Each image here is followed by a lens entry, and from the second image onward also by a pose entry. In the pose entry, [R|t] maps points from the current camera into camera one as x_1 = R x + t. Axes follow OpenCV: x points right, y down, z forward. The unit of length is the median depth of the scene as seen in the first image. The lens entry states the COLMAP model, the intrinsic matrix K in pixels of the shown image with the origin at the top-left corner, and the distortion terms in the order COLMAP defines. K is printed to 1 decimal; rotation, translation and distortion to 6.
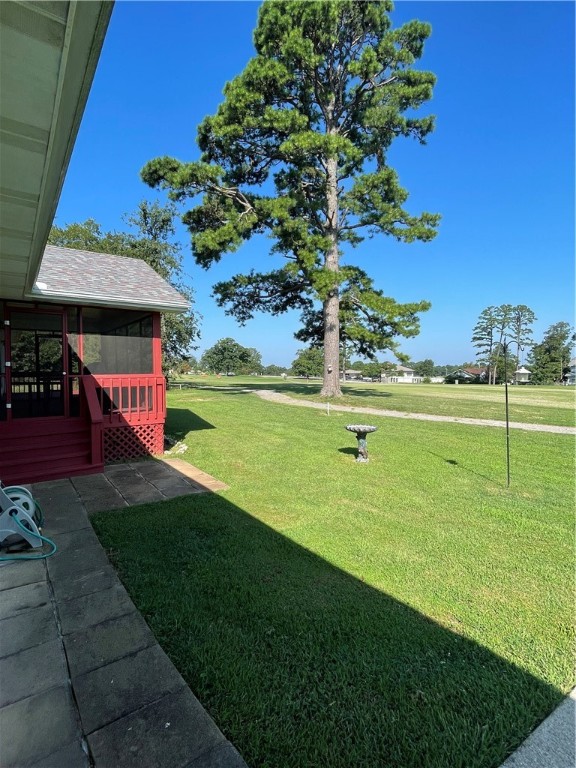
lens RADIAL K [[383.3, 0, 287.7], [0, 383.3, 382.0], [0, 0, 1]] dist [-0.001373, 0.000590]
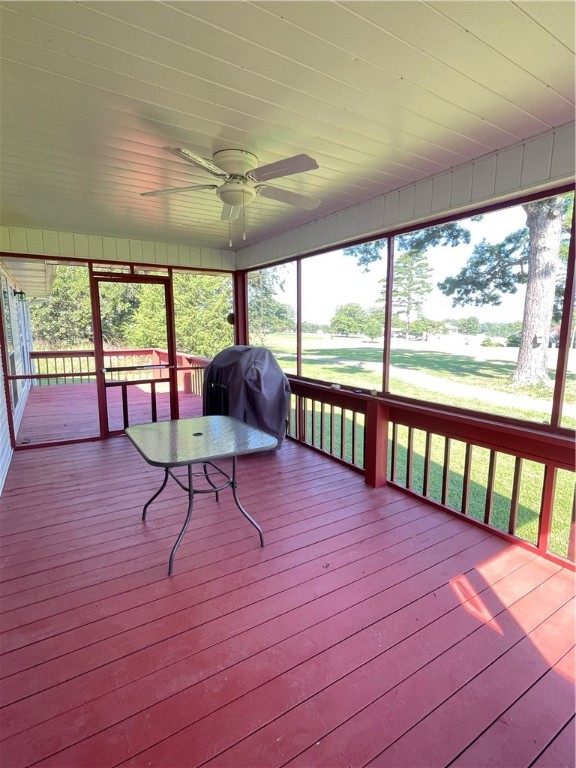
lens RADIAL K [[383.3, 0, 286.5], [0, 383.3, 384.2], [0, 0, 1]] dist [-0.001373, 0.000590]
pose [[0.997476, 0.015596, -0.069275, -0.168824], [-0.007256, 0.992861, 0.119060, -0.022917], [0.070637, -0.118257, 0.990467, 0.239968]]
